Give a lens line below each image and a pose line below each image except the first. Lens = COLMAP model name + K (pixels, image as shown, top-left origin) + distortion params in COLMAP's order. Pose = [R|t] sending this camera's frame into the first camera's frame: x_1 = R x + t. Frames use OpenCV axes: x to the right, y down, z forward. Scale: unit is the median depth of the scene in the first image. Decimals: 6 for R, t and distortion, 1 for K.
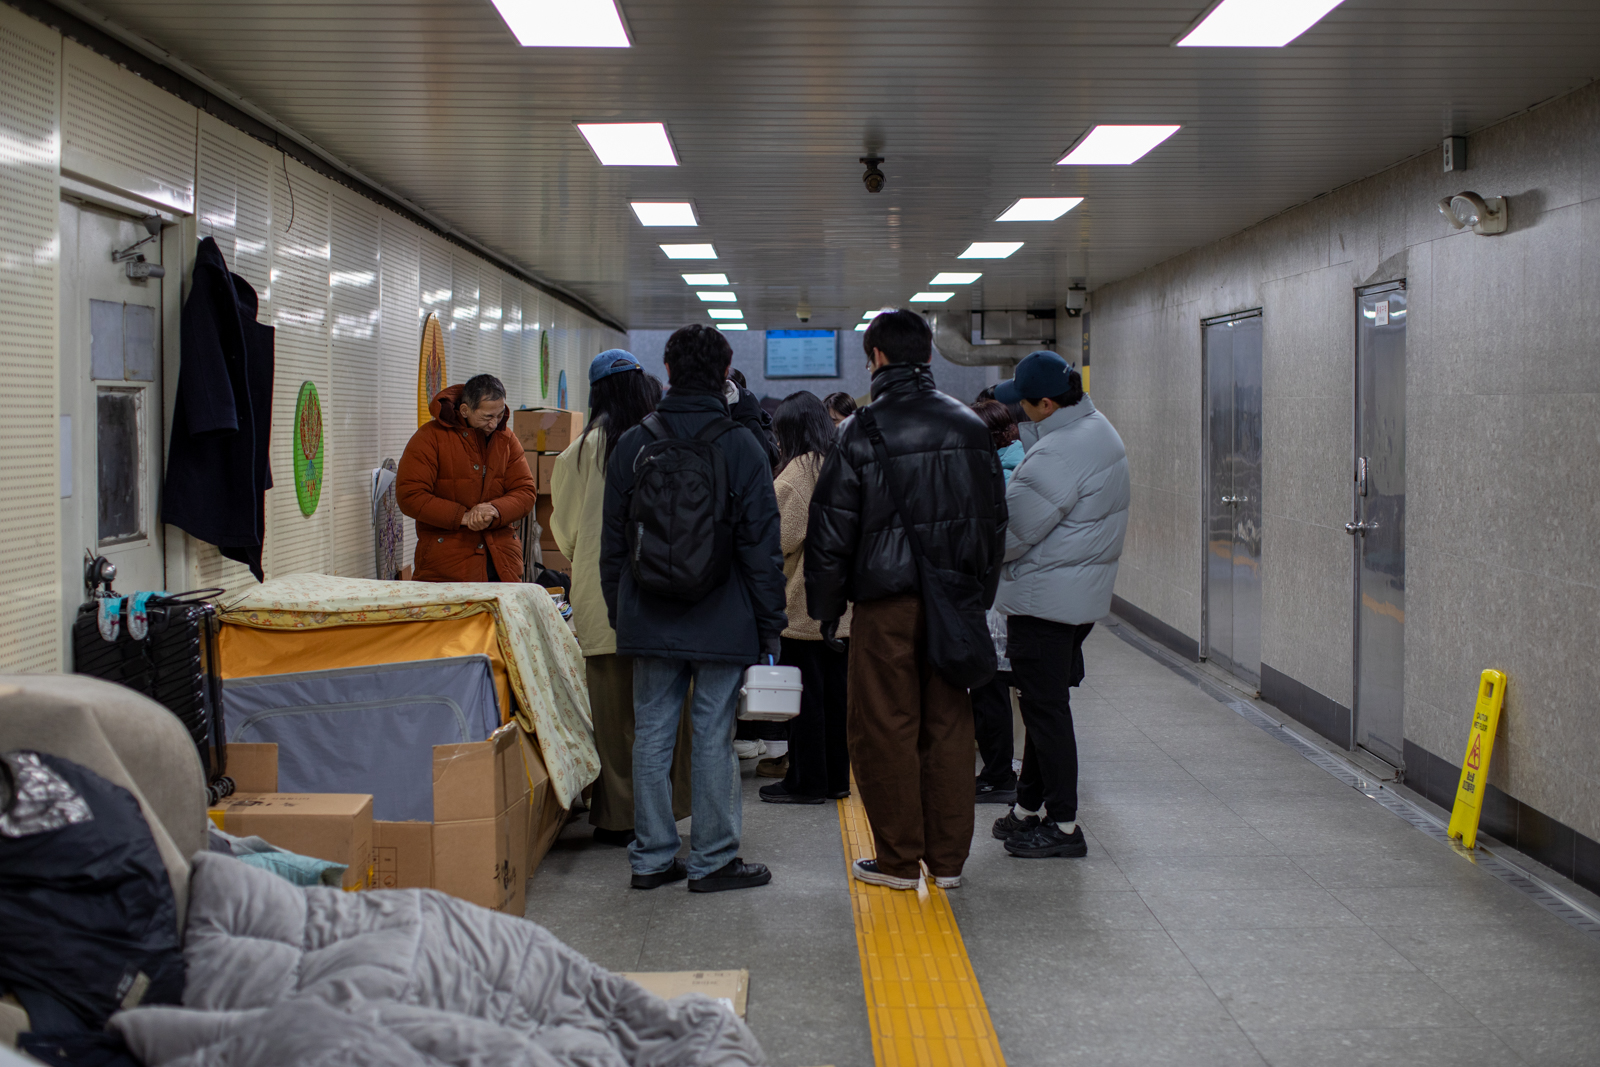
lens RADIAL K [[2279.5, 0, 786.2], [0, 2279.5, 519.8], [0, 0, 1]] dist [-0.095822, 0.000000]
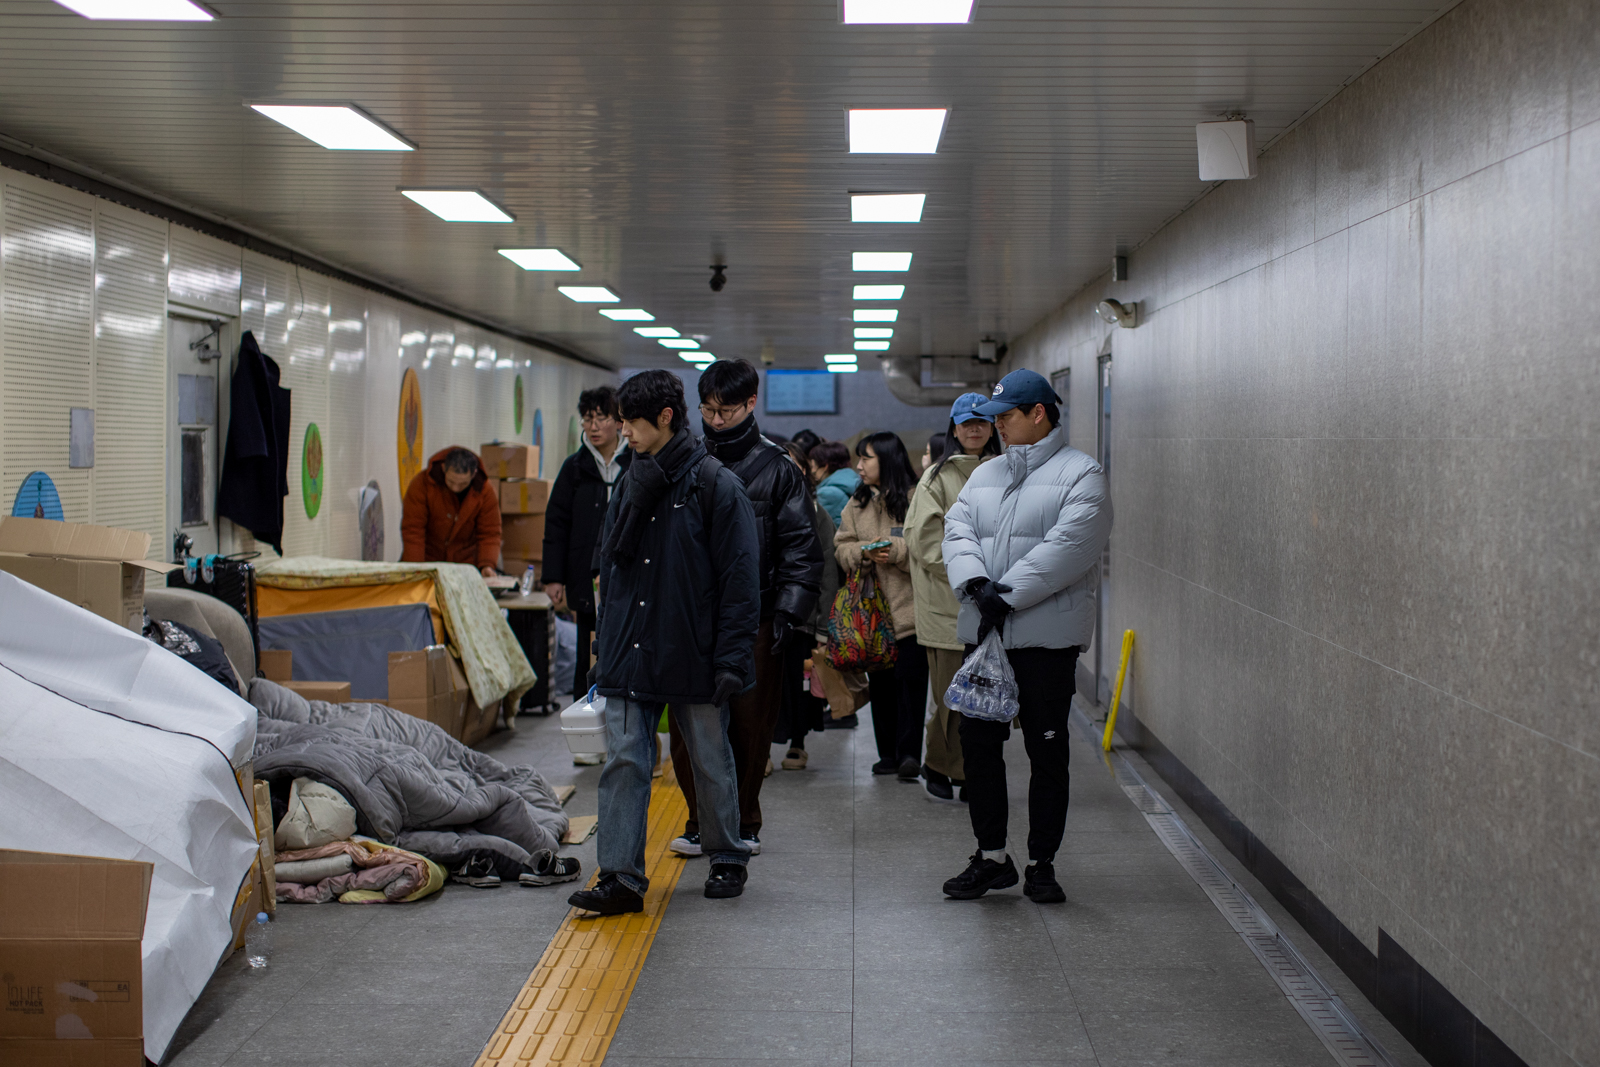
lens RADIAL K [[2279.5, 0, 815.8], [0, 2279.5, 546.0], [0, 0, 1]] dist [-0.095822, 0.000000]
pose [[0.999903, 0.007015, 0.012059, 0.113189], [-0.006964, 0.999967, -0.004283, 0.025280], [-0.012089, 0.004199, 0.999918, -0.545773]]
